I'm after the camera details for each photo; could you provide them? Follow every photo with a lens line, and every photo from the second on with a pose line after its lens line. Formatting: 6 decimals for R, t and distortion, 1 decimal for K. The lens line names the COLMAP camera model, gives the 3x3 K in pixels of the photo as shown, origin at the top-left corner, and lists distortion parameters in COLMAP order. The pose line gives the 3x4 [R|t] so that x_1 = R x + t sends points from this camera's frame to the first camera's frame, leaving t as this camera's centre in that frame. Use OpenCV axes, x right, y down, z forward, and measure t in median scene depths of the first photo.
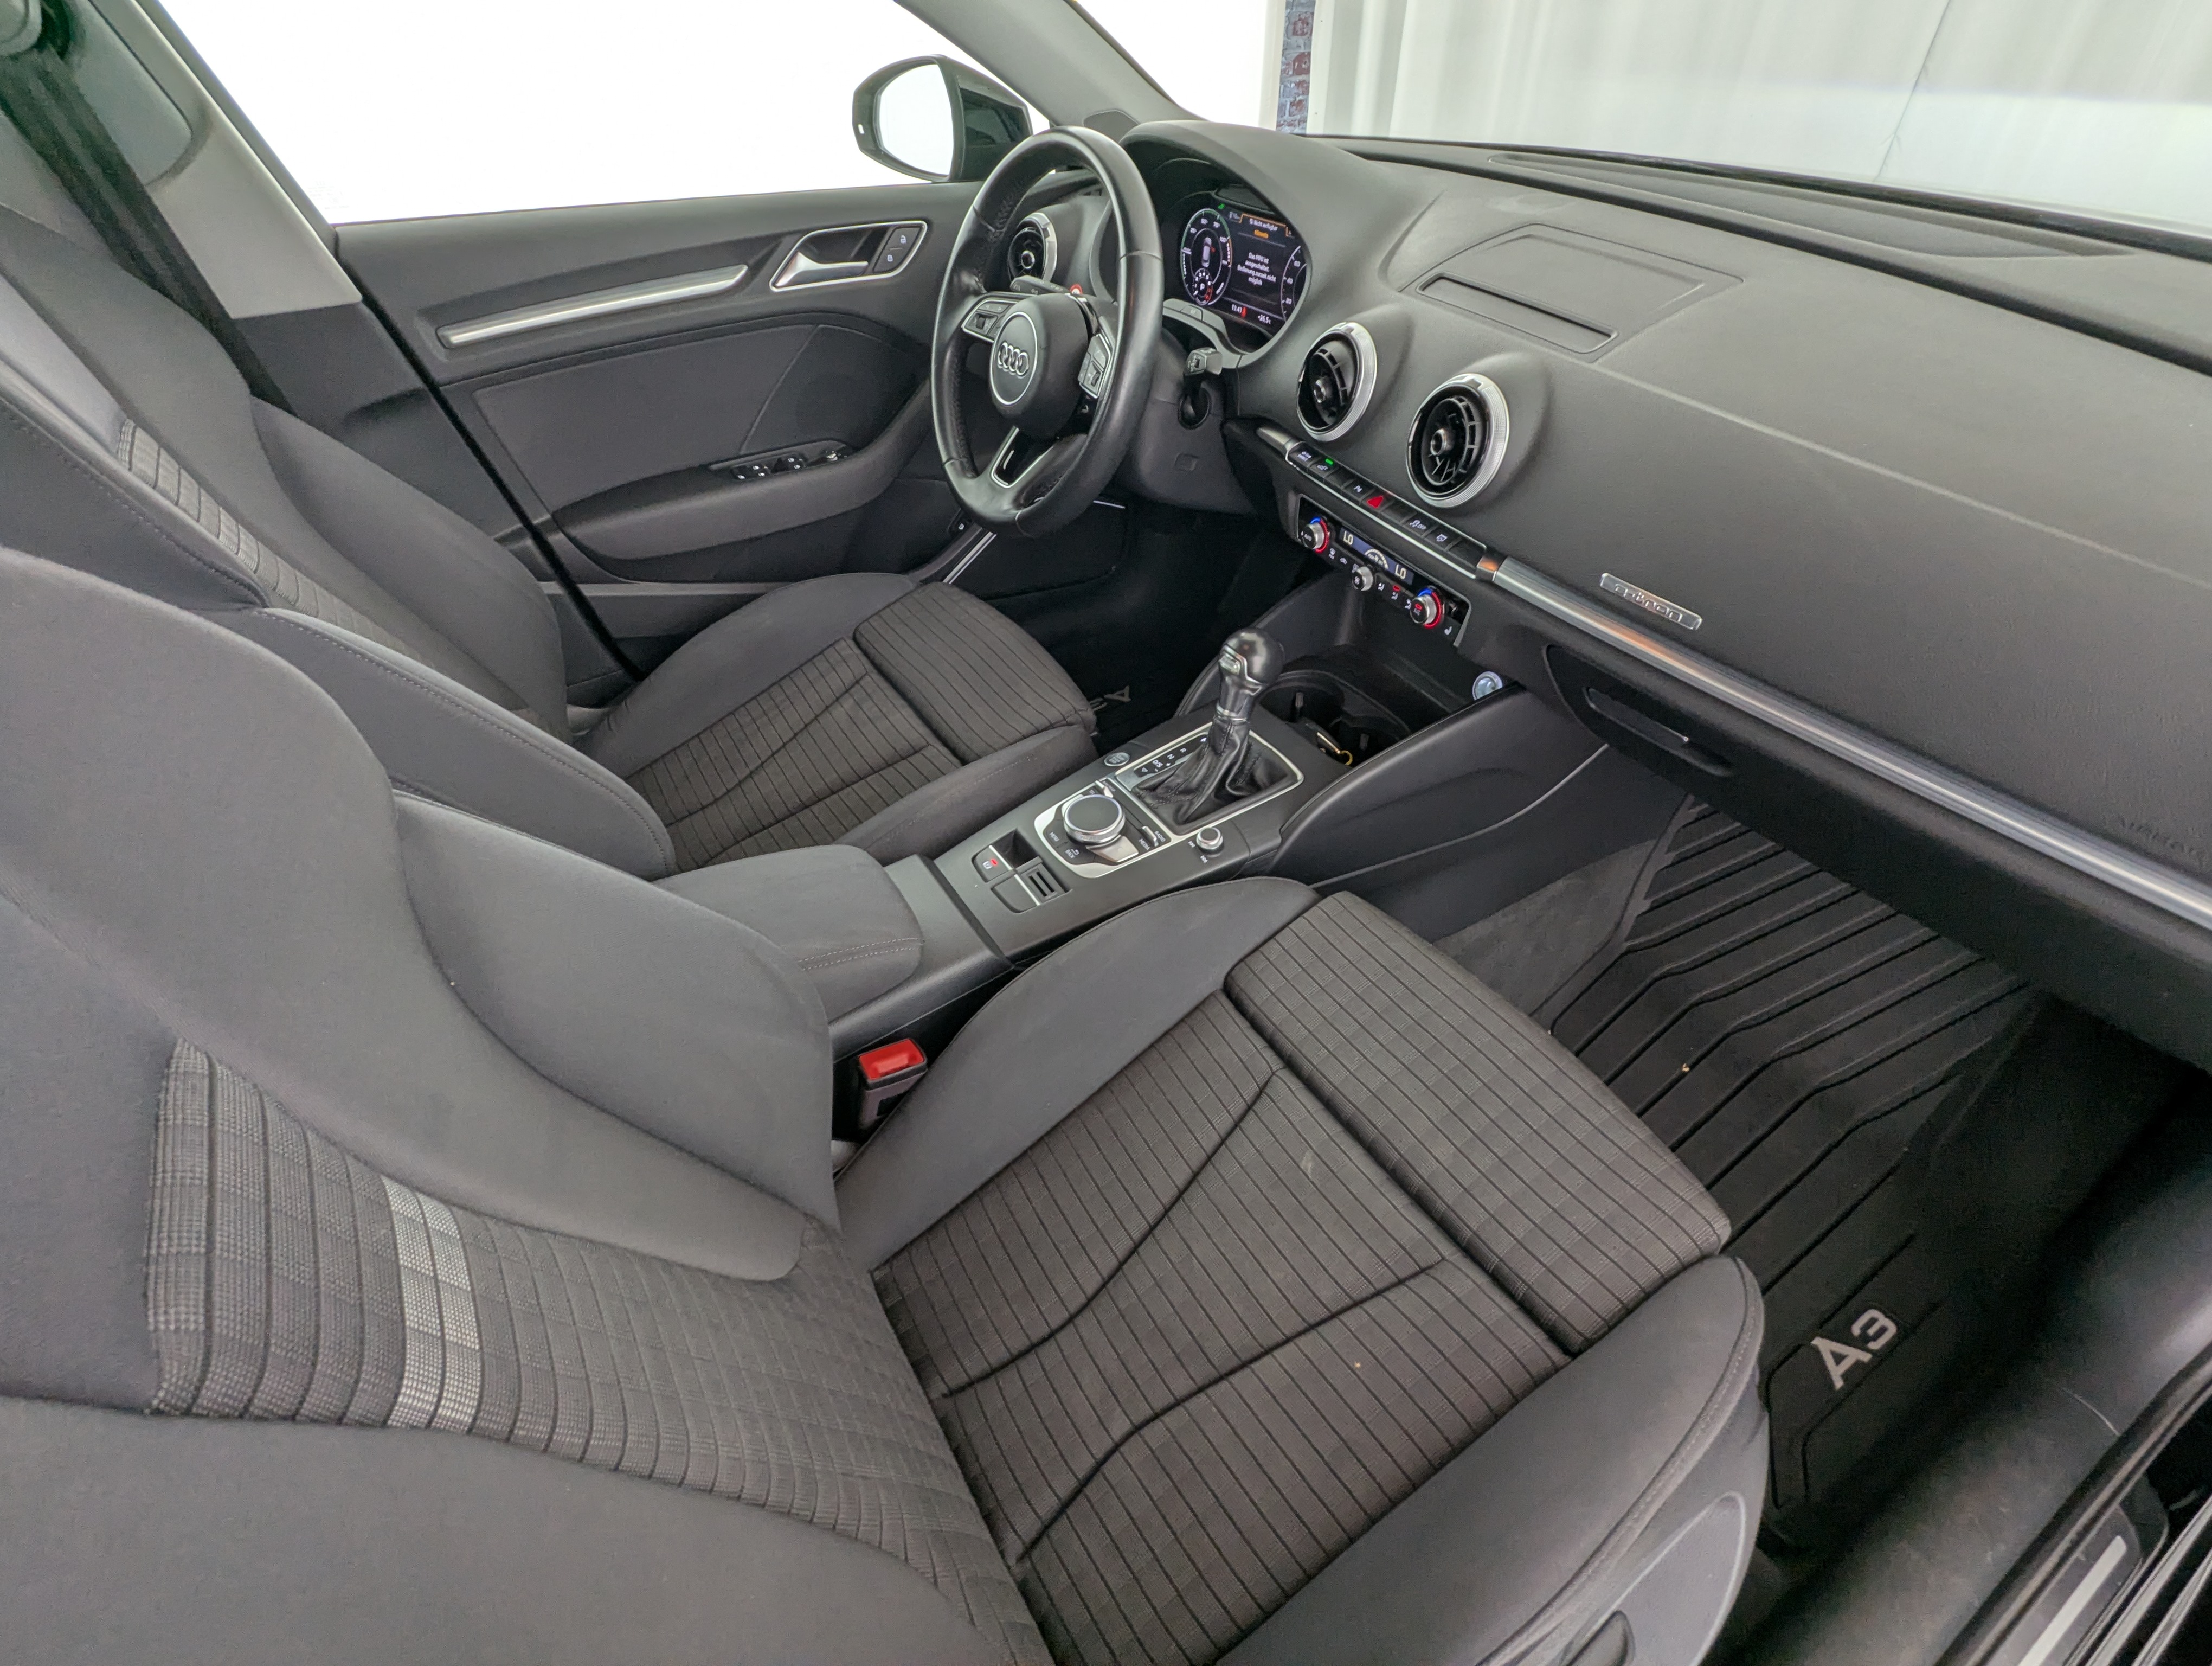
lens RADIAL K [[1048.7, 0, 1106.0], [0, 1048.7, 833.0], [0, 0, 1]] dist [-0.003981, -0.000476]
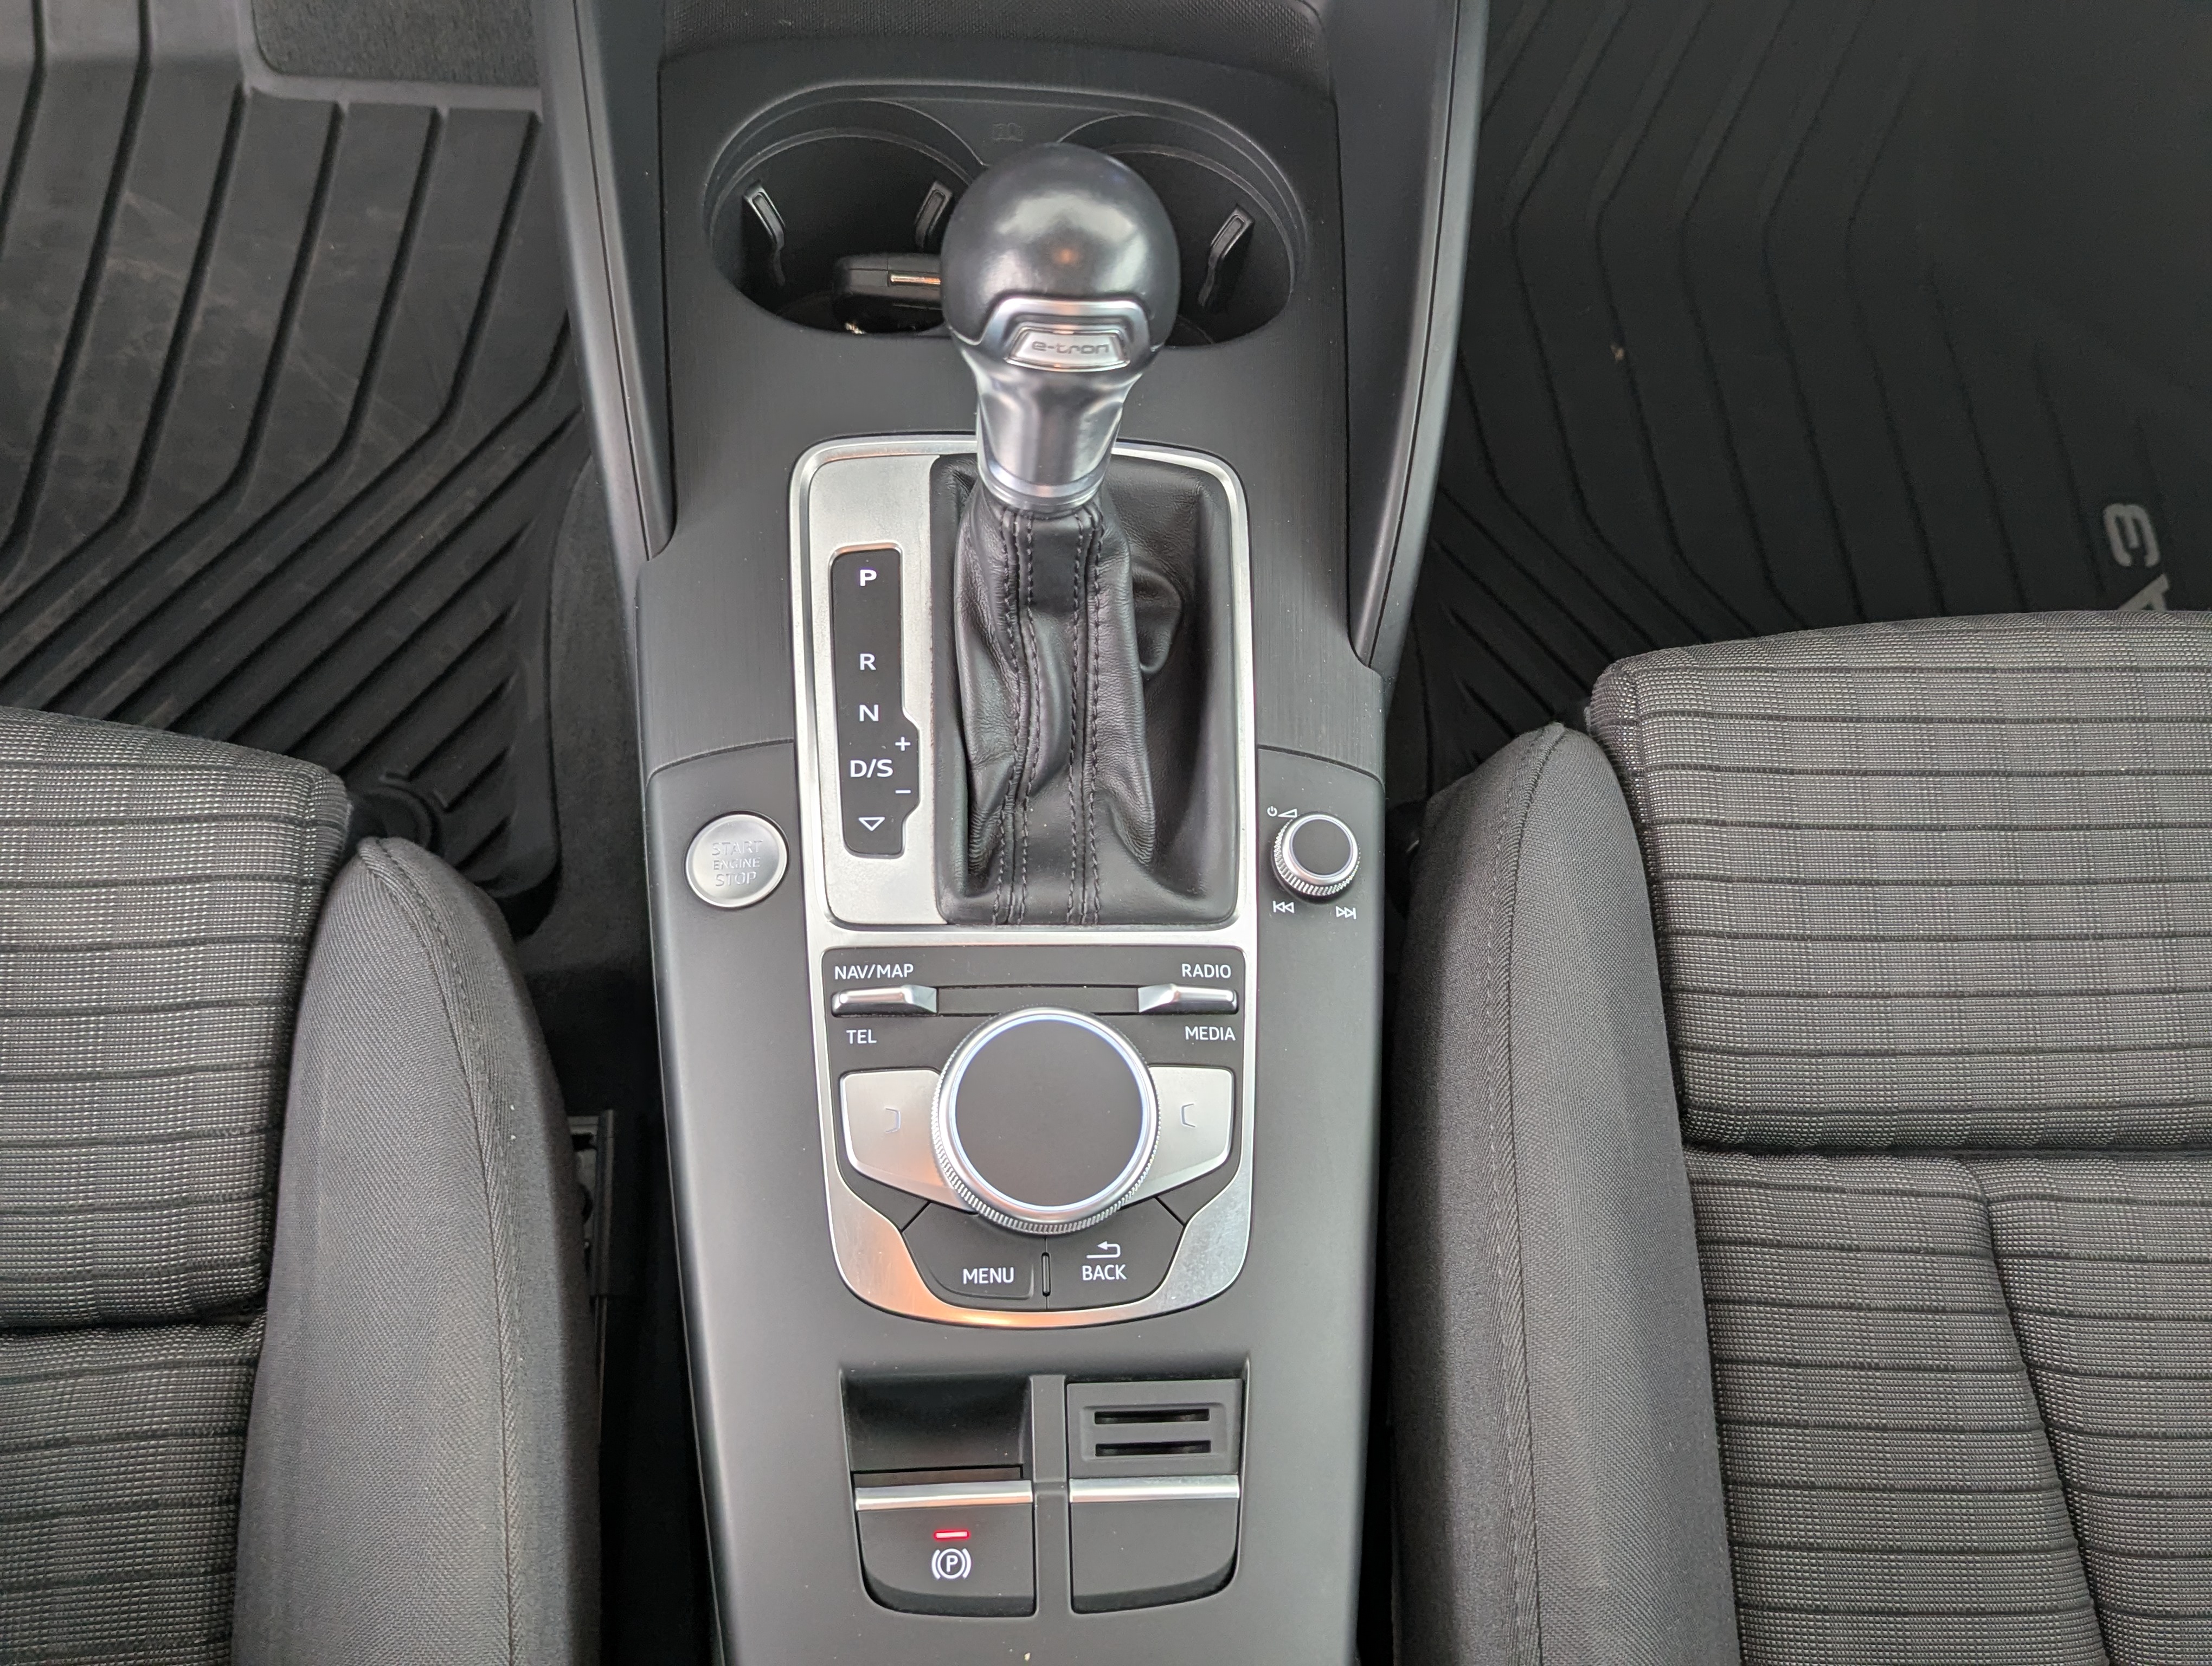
lens RADIAL K [[2015.6, 0, 1106.0], [0, 2015.6, 833.0], [0, 0, 1]] dist [0.041395, -0.014576]
pose [[0.480466, -0.746326, 0.460597, -0.156973], [0.467252, 0.662280, 0.585714, -0.297937], [-0.742178, -0.066201, 0.666925, 0.540382]]
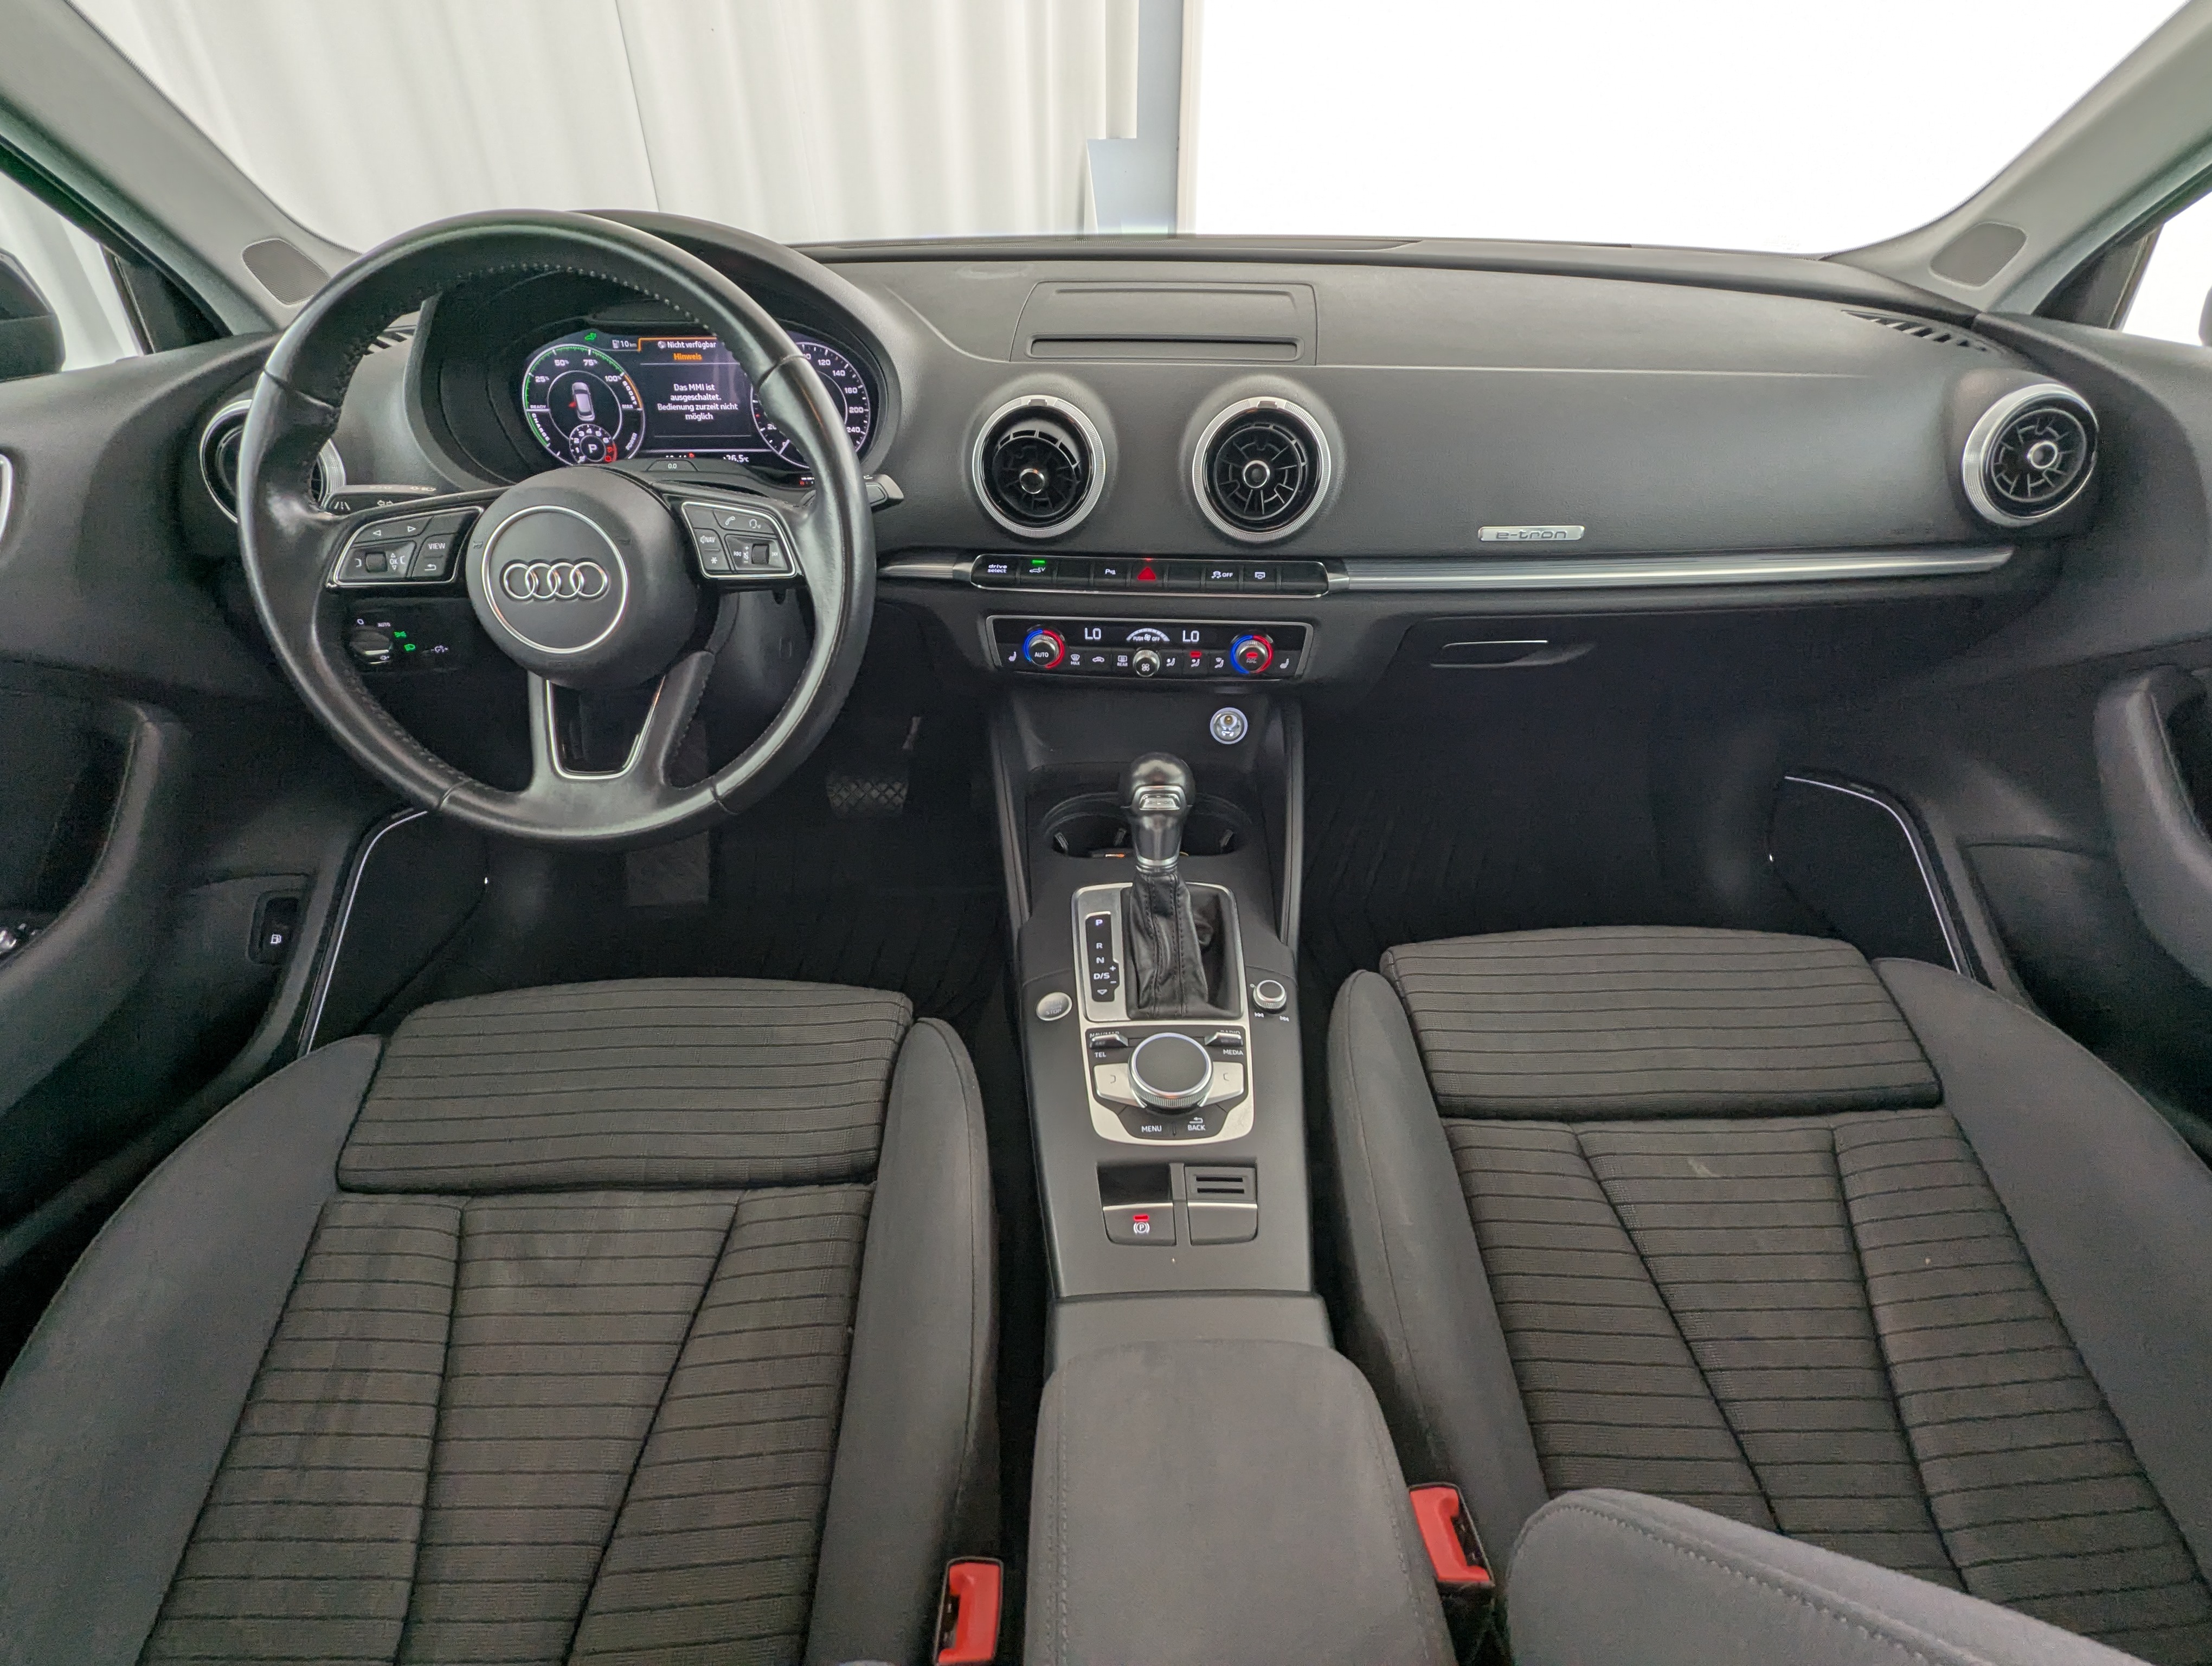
lens RADIAL K [[1048.7, 0, 1106.0], [0, 1048.7, 833.0], [0, 0, 1]] dist [-0.003981, -0.000476]
pose [[0.511990, -0.455520, 0.728263, -0.398084], [0.557889, 0.821001, 0.121315, -0.213697], [-0.653166, 0.344178, 0.674474, 0.411868]]
